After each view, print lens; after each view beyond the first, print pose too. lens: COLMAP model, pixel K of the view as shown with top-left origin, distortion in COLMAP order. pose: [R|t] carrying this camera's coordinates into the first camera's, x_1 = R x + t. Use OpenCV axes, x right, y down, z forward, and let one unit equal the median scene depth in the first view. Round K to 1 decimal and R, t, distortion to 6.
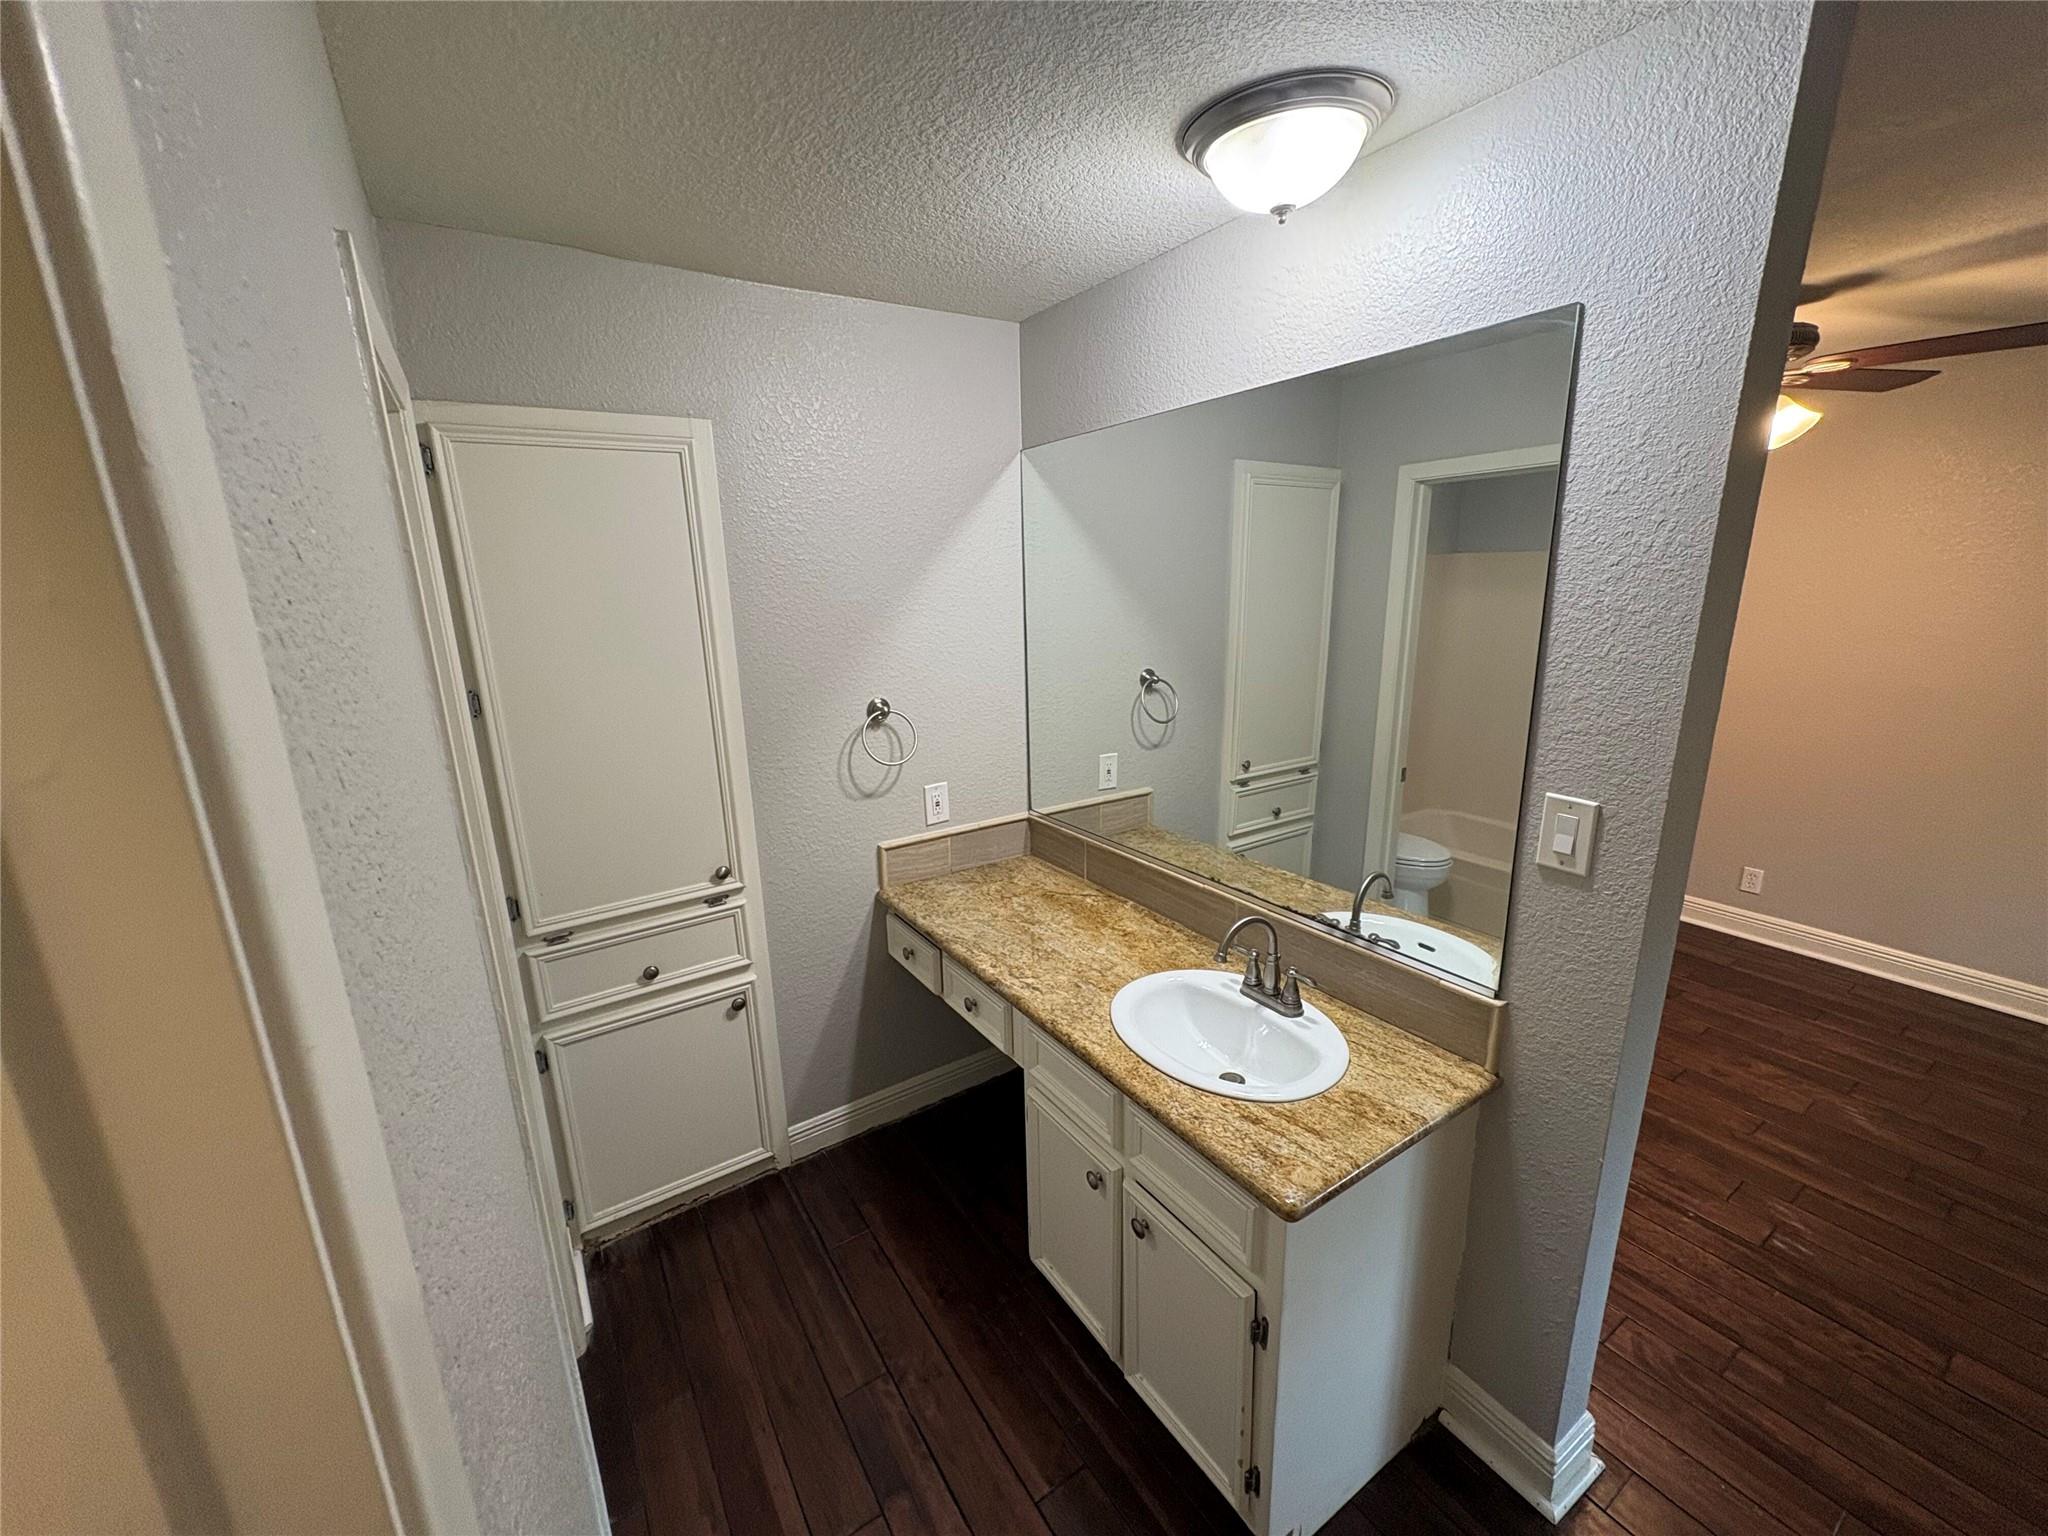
lens RADIAL K [[813.7, 0, 1023.6], [0, 813.7, 769.1], [0, 0, 1]] dist [0.000003, 0.000687]
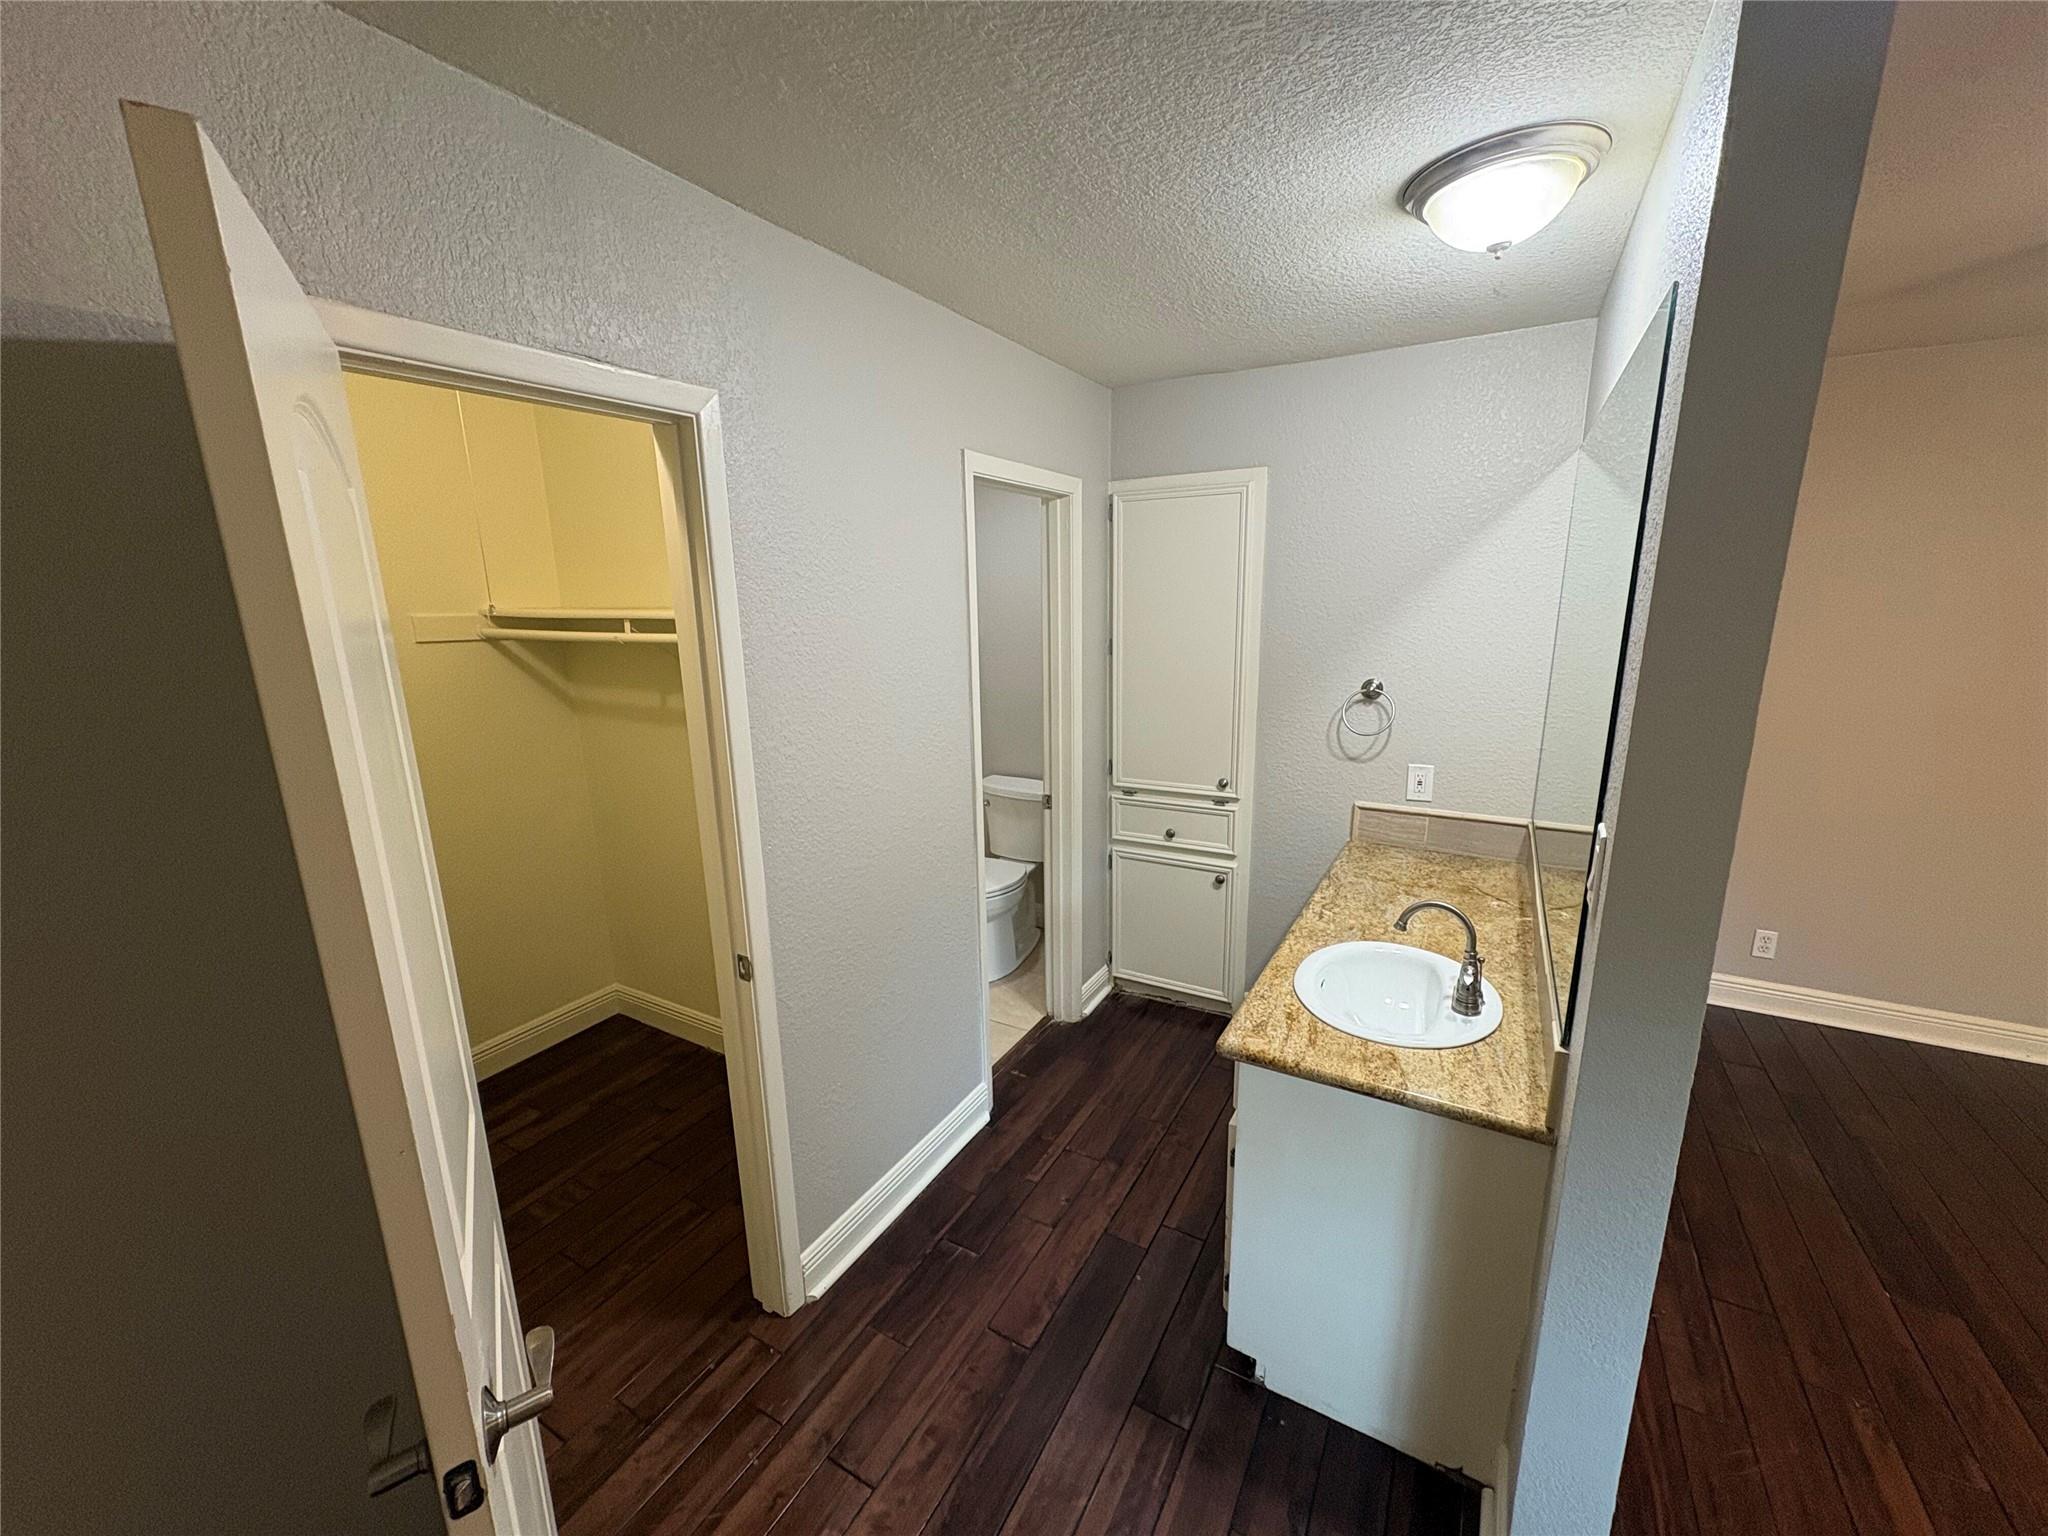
lens RADIAL K [[813.7, 0, 1025.5], [0, 813.7, 768.1], [0, 0, 1]] dist [0.000003, 0.000687]
pose [[0.457031, 0.210278, -0.864237, 0.683129], [-0.207106, 0.970104, 0.126513, -0.006794], [0.865003, 0.121168, 0.486917, -0.001919]]
